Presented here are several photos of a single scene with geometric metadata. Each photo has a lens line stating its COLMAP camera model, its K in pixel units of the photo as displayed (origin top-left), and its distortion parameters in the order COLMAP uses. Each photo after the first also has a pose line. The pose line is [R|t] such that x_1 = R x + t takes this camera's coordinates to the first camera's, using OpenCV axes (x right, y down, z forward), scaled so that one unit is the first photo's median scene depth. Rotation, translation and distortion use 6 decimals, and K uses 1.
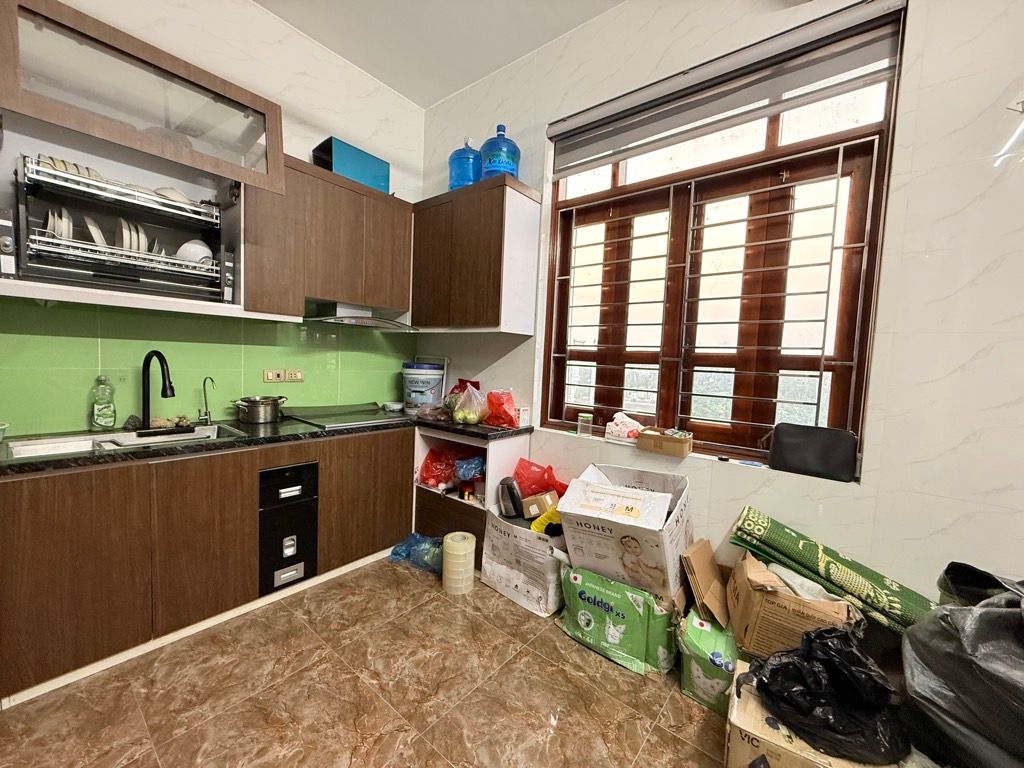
lens RADIAL K [[407.0, 0, 511.4], [0, 407.0, 383.1], [0, 0, 1]] dist [0.002833, -0.000304]
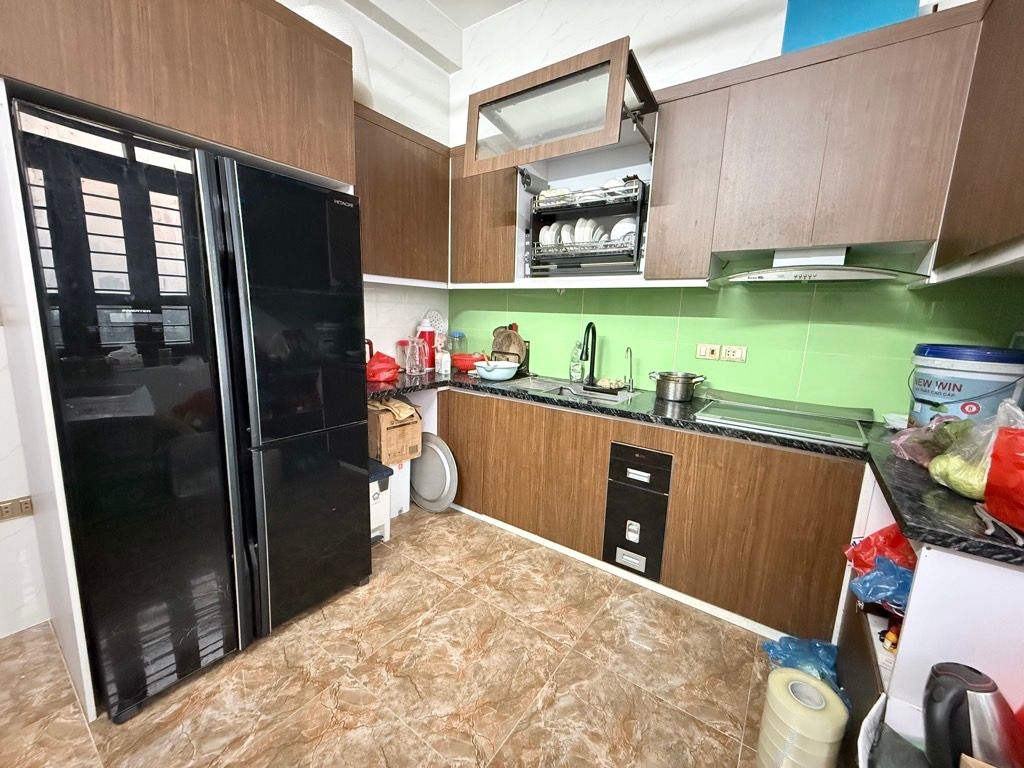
lens RADIAL K [[407.0, 0, 512.8], [0, 407.0, 389.1], [0, 0, 1]] dist [0.002833, -0.000304]
pose [[0.064575, 0.141815, -0.987785, 0.317669], [-0.091867, 0.986492, 0.135623, -0.022479], [0.993675, 0.081987, 0.076731, 0.638869]]
